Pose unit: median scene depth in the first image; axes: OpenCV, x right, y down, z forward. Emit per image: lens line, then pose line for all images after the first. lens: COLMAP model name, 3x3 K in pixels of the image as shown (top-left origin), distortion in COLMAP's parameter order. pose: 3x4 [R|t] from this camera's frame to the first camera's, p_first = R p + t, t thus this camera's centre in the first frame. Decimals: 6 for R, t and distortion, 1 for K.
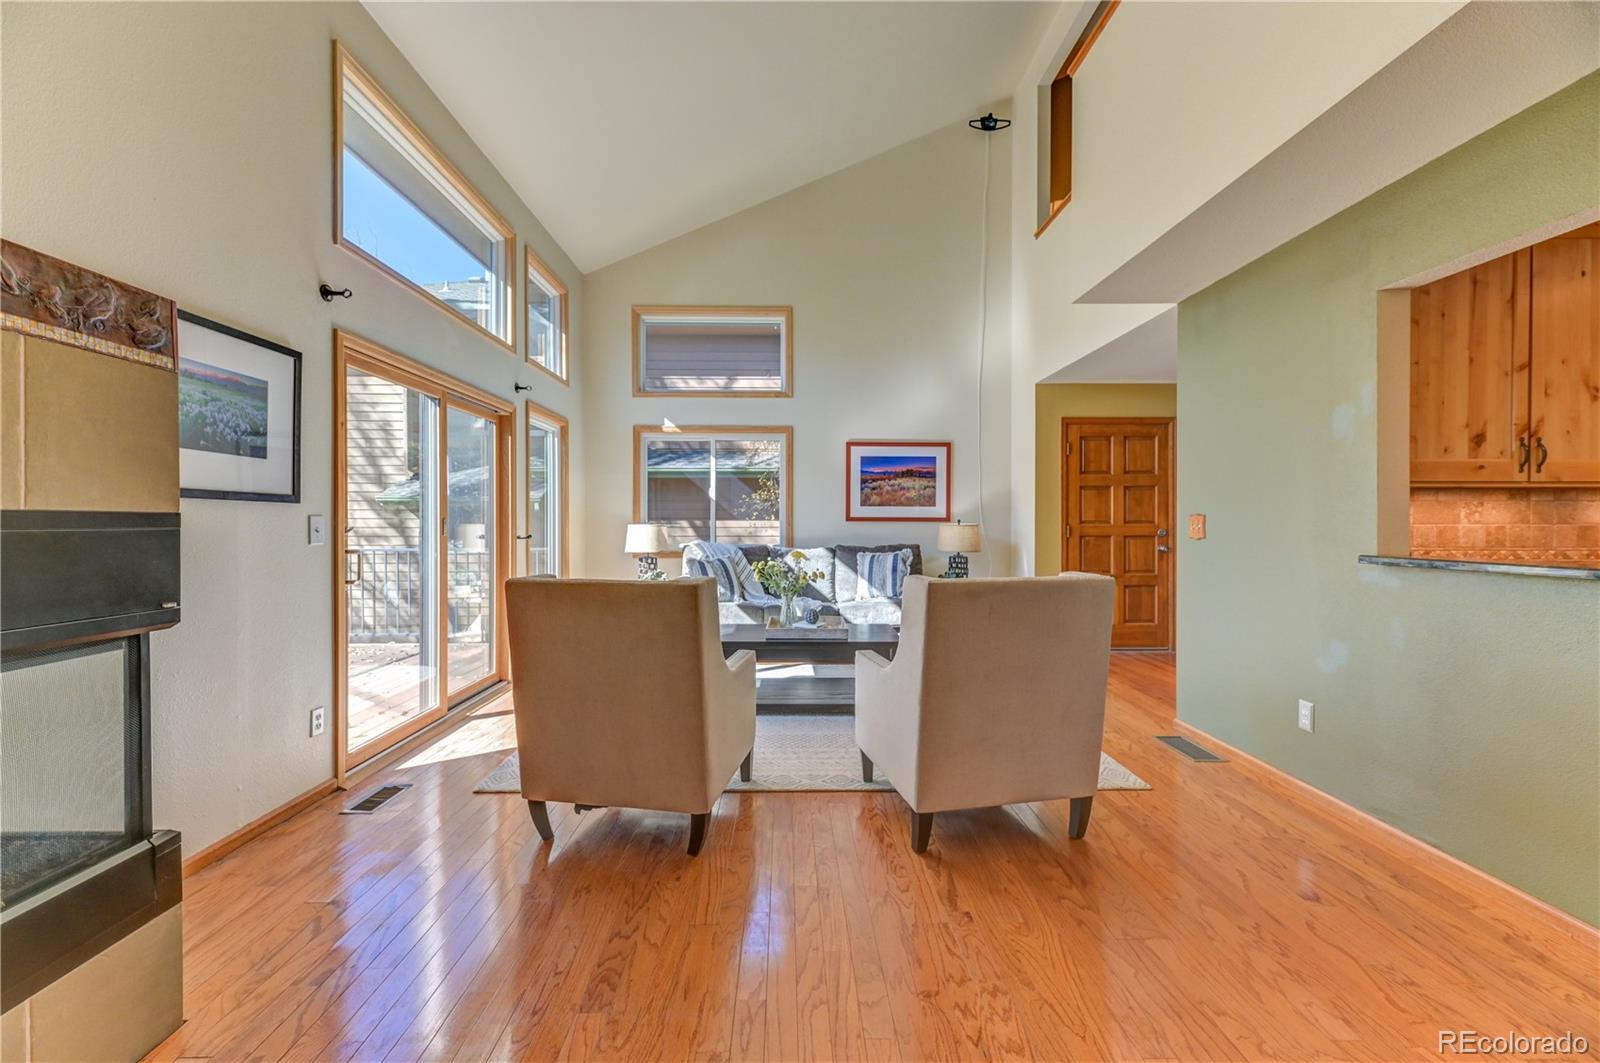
lens RADIAL K [[624.0, 0, 796.3], [0, 624.0, 523.0], [0, 0, 1]] dist [0.008648, -0.000367]
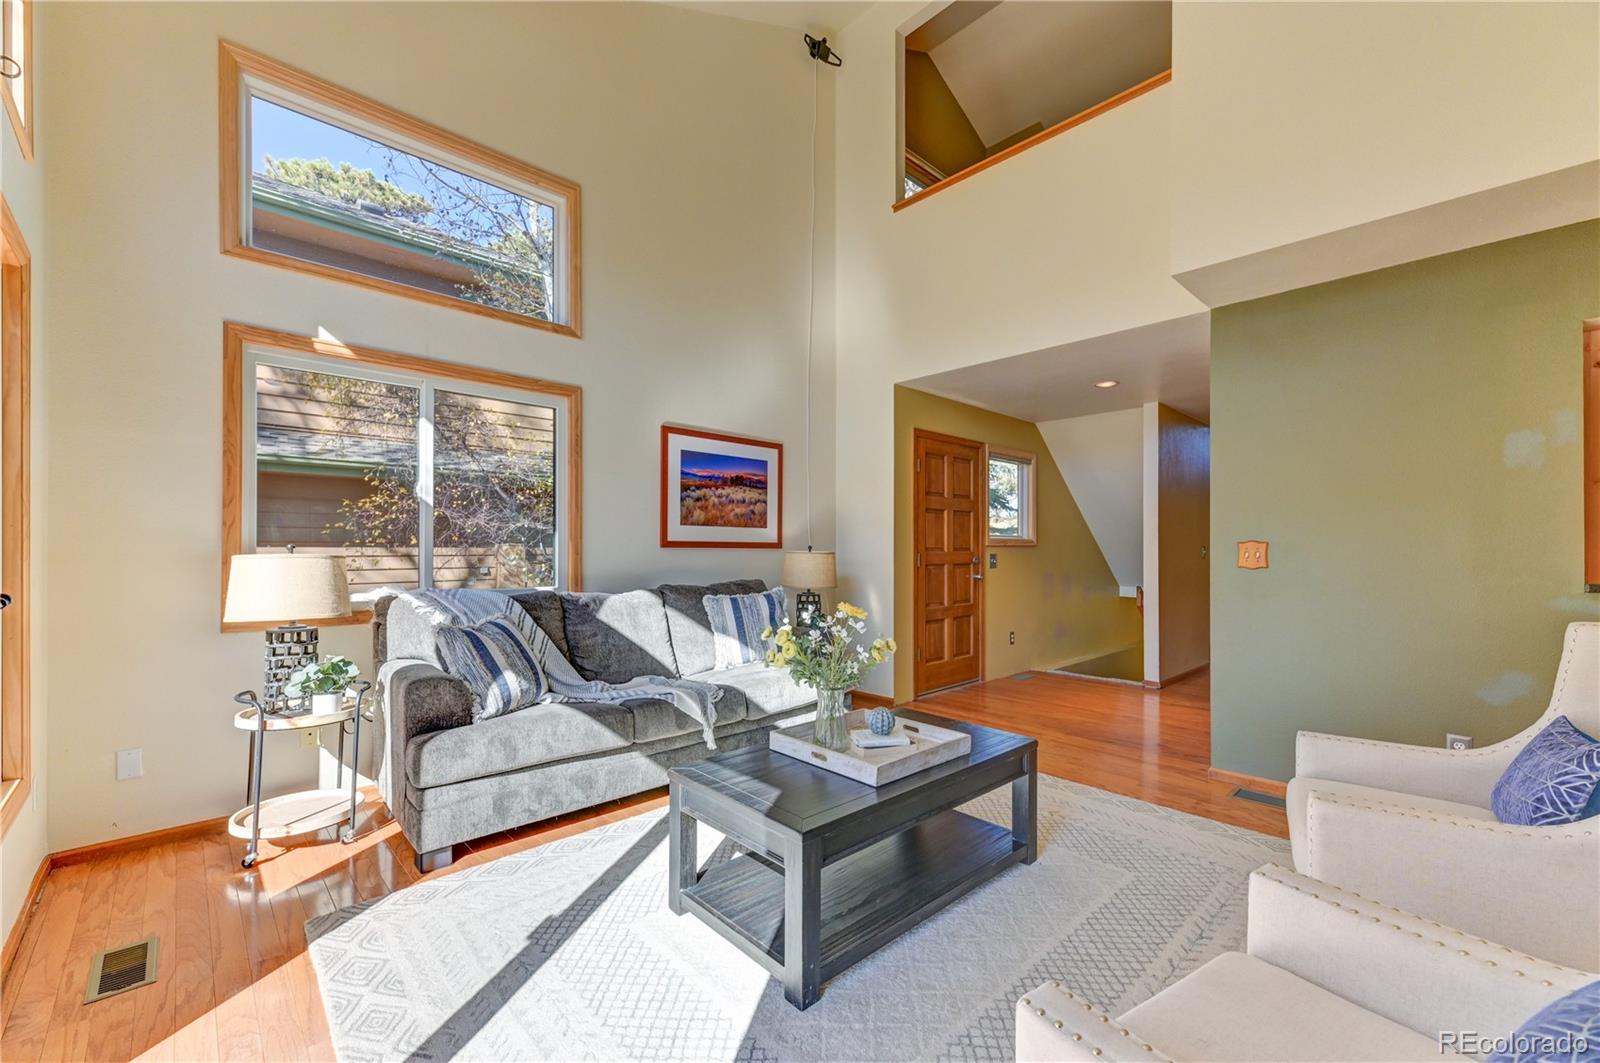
lens RADIAL K [[645.5, 0, 798.3], [0, 645.5, 546.9], [0, 0, 1]] dist [0.001796, 0.000057]
pose [[0.735746, 0.001702, 0.677255, -0.291293], [-0.001833, 0.999998, -0.000521, -0.003793], [-0.677255, -0.000858, 0.735748, 0.442874]]
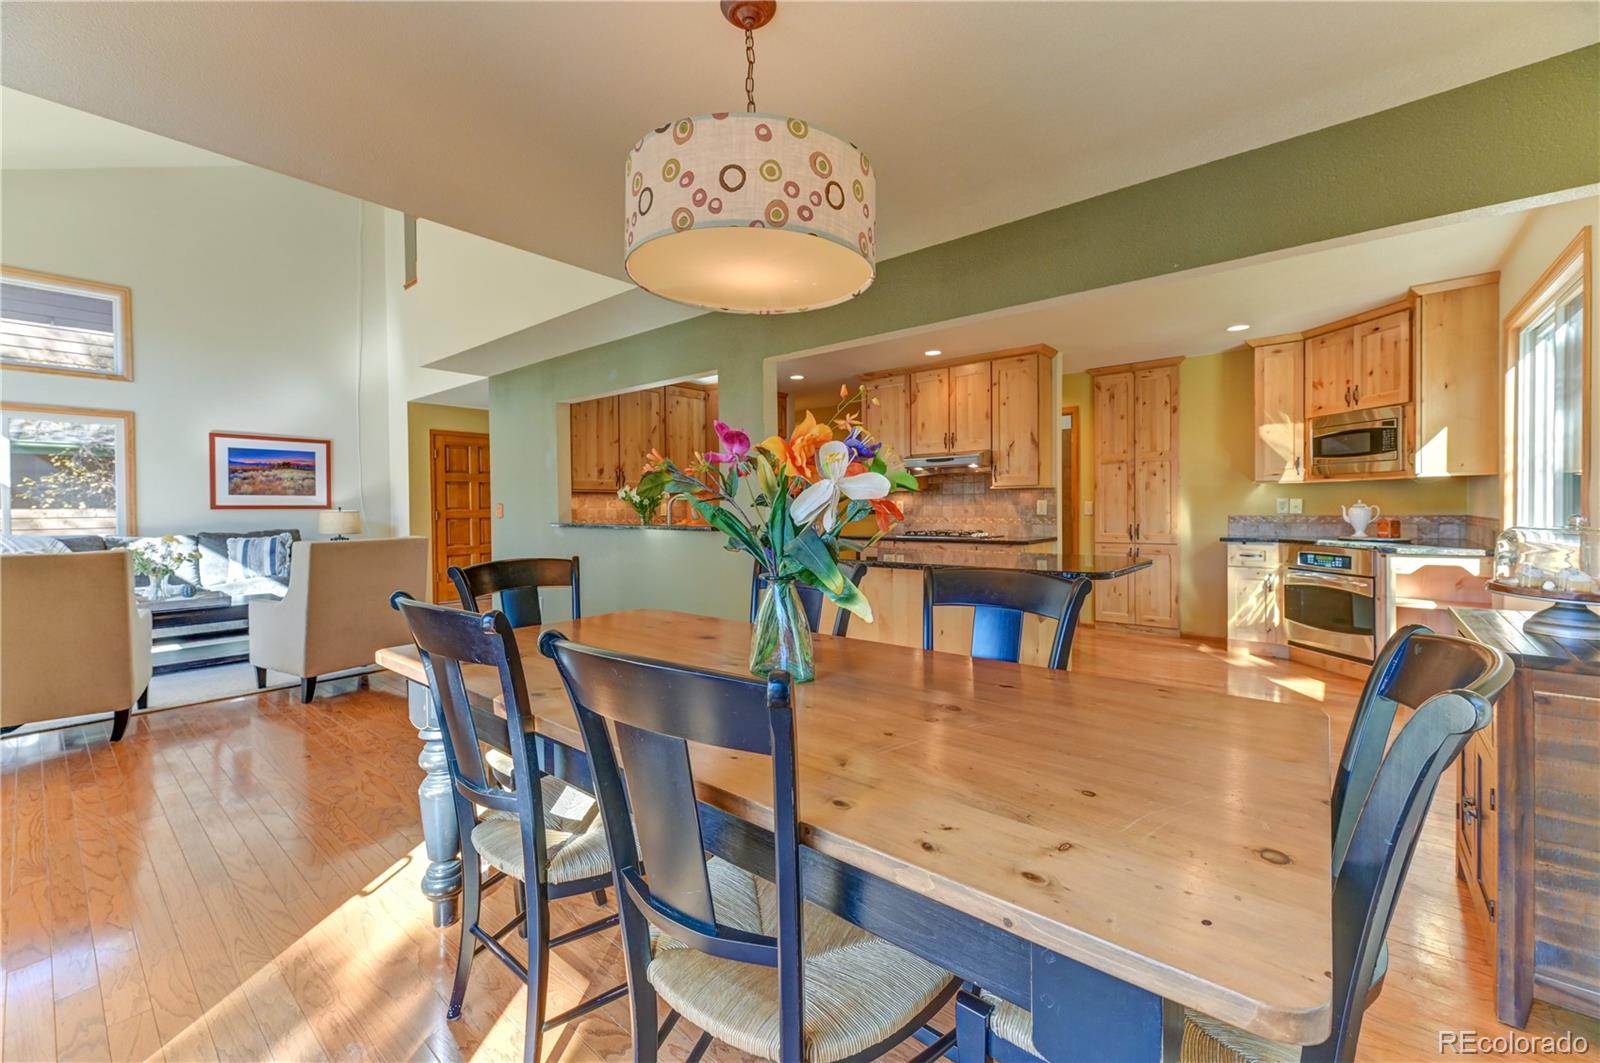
lens RADIAL K [[636.9, 0, 789.3], [0, 636.9, 514.6], [0, 0, 1]] dist [0.000902, 0.000009]
pose [[0.654913, -0.016097, 0.755533, -0.097514], [0.008435, 0.999867, 0.013992, -0.000906], [-0.755657, -0.002791, 0.654961, -0.450539]]
